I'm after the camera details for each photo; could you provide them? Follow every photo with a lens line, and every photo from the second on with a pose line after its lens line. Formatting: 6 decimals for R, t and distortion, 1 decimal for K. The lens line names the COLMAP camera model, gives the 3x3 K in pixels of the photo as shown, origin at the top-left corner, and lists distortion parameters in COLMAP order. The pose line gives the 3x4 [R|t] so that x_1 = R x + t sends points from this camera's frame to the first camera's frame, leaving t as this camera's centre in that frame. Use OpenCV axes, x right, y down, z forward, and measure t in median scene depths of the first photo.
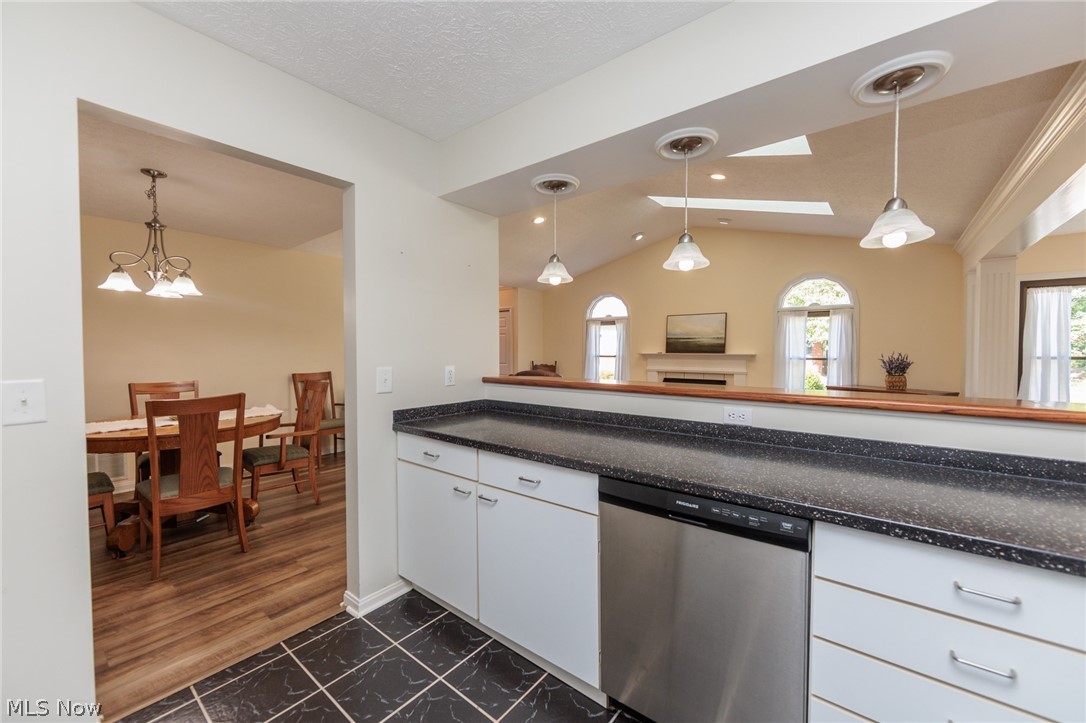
lens RADIAL K [[424.3, 0, 544.5], [0, 424.3, 361.2], [0, 0, 1]] dist [-0.001369, -0.000138]
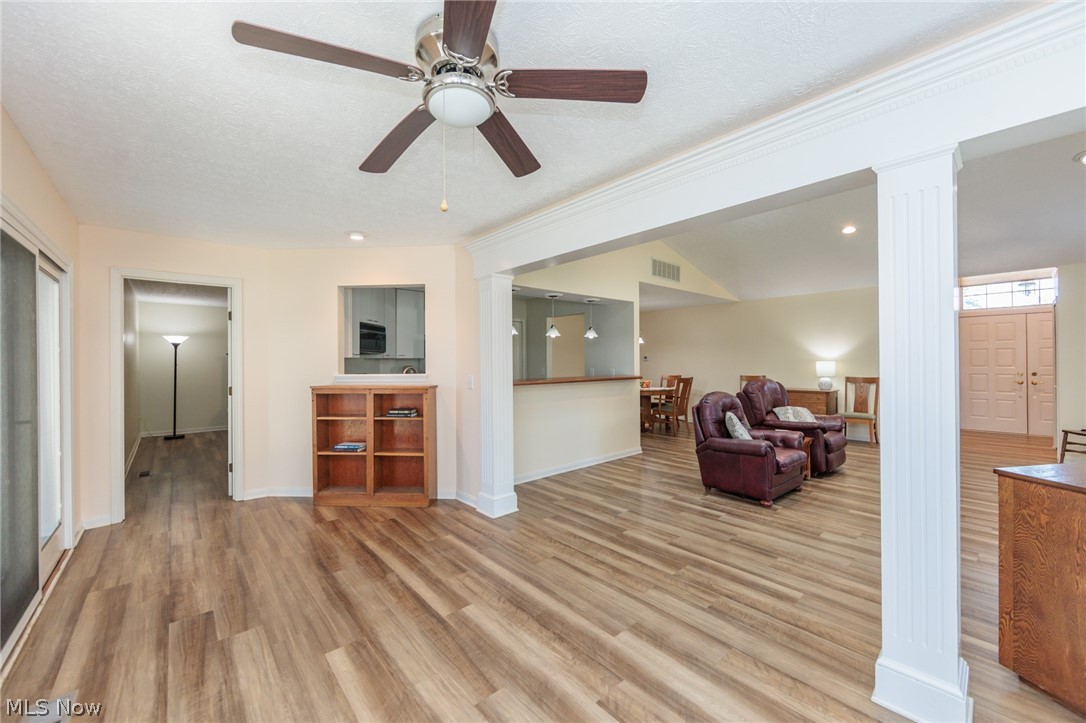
lens RADIAL K [[424.3, 0, 544.5], [0, 424.3, 361.2], [0, 0, 1]] dist [-0.001369, -0.000138]
pose [[-0.173373, 0.001446, -0.984855, 2.295168], [-0.018294, 0.999822, 0.004688, -0.039707], [0.984686, 0.018829, -0.173316, 1.021882]]
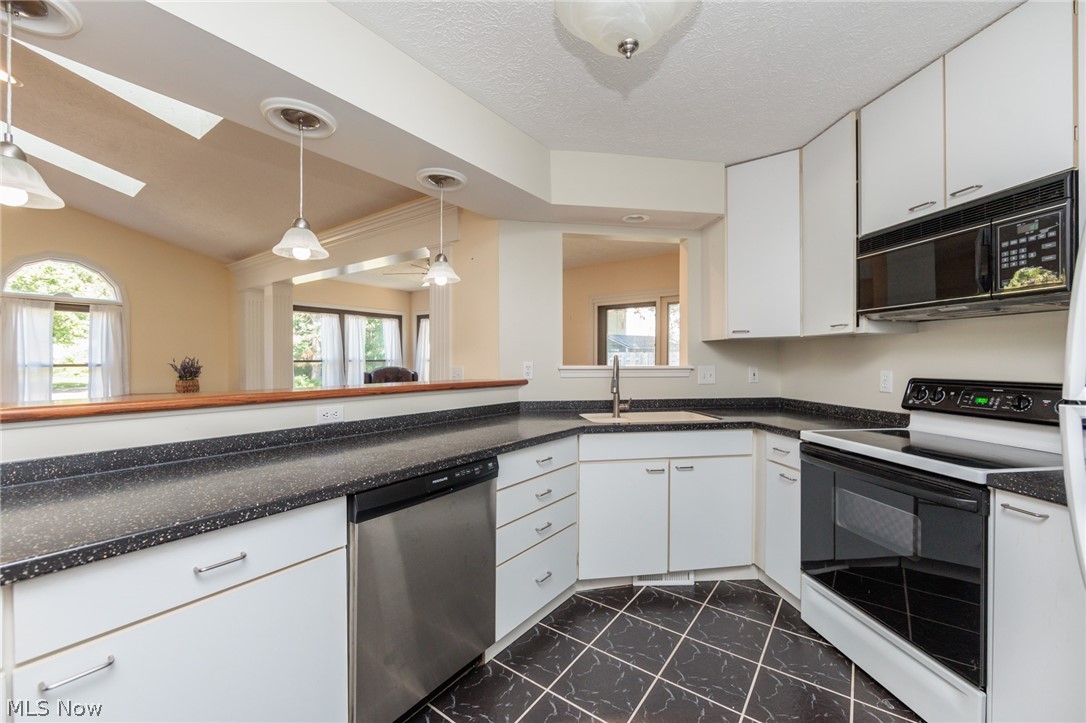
lens RADIAL K [[432.8, 0, 545.5], [0, 432.8, 359.6], [0, 0, 1]] dist [-0.000805, -0.000288]
pose [[-0.041887, -0.002672, 0.999119, -0.417319], [0.023682, 0.999713, 0.003666, 0.004212], [-0.998842, 0.023815, -0.041812, 0.363792]]
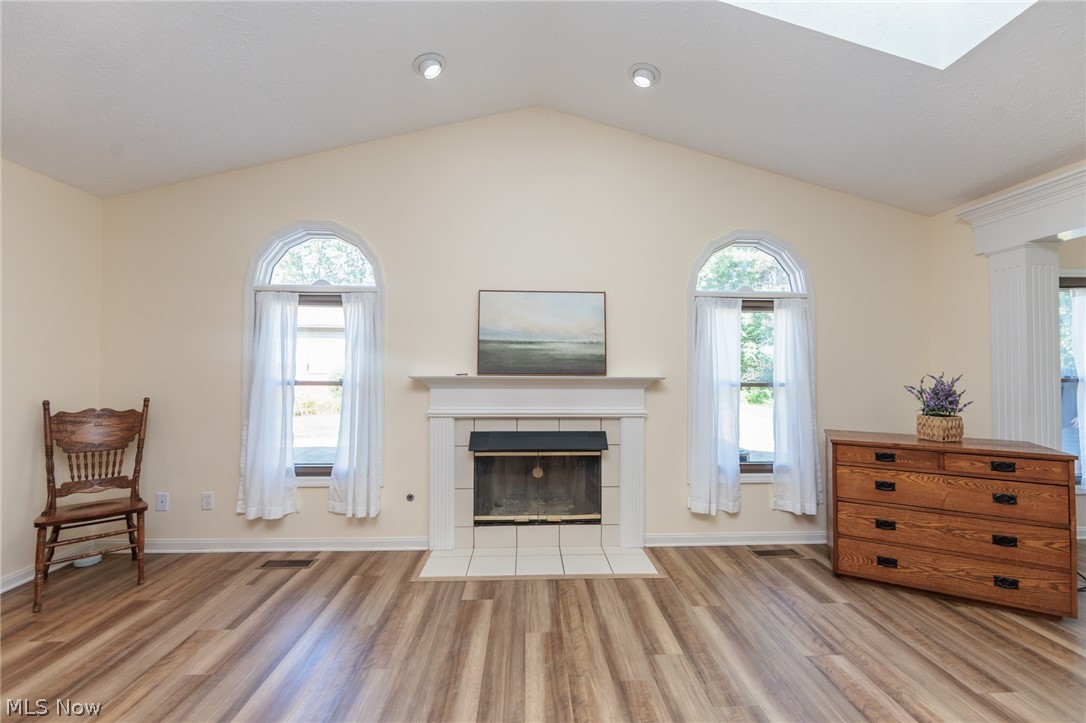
lens RADIAL K [[432.8, 0, 545.5], [0, 432.8, 359.6], [0, 0, 1]] dist [-0.000805, -0.000288]
pose [[0.749783, 0.016044, 0.661489, 0.120327], [0.013742, 0.999113, -0.039809, -0.044183], [-0.661541, 0.038938, 0.748897, 1.684964]]
